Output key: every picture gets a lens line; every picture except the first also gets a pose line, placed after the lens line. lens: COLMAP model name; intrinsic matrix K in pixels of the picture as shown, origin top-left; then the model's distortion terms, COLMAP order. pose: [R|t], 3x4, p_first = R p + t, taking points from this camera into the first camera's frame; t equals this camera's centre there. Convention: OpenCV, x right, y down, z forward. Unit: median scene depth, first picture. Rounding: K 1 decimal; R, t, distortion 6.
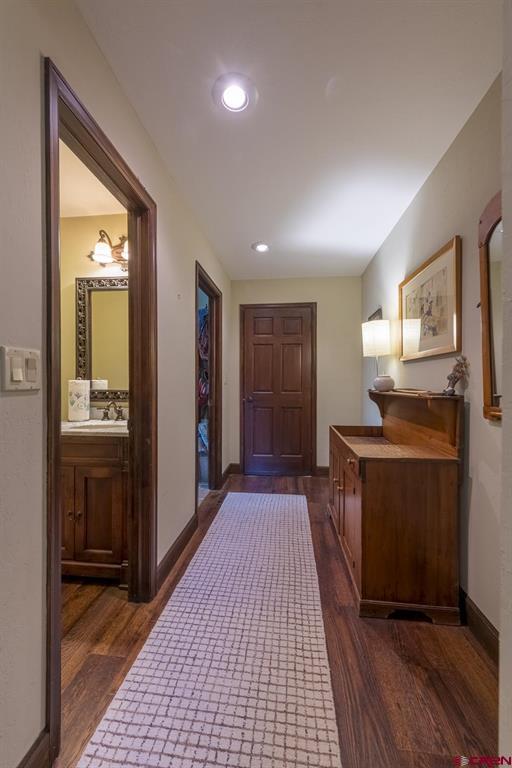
lens RADIAL K [[305.3, 0, 256.1], [0, 305.3, 382.5], [0, 0, 1]] dist [0.003532, -0.000718]
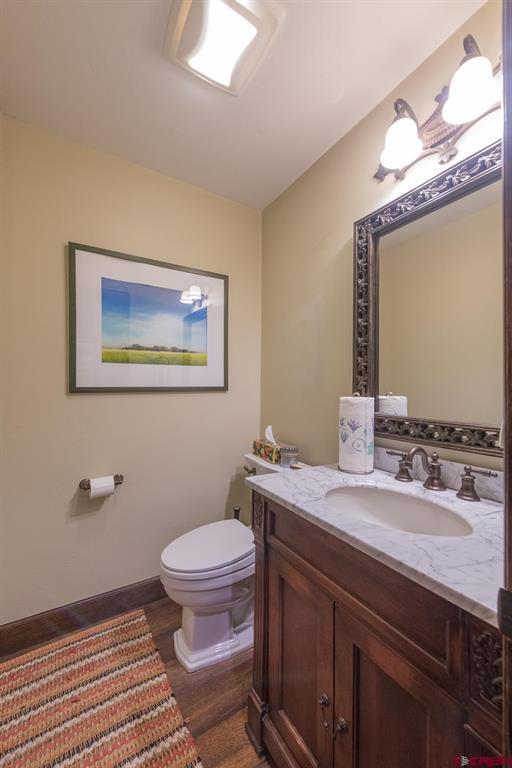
lens RADIAL K [[305.3, 0, 256.7], [0, 305.3, 388.6], [0, 0, 1]] dist [0.003532, -0.000718]
pose [[0.626808, 0.001419, -0.779172, -0.251392], [-0.009404, 0.999939, -0.005744, -0.018095], [0.779117, 0.010927, 0.626783, 0.494507]]
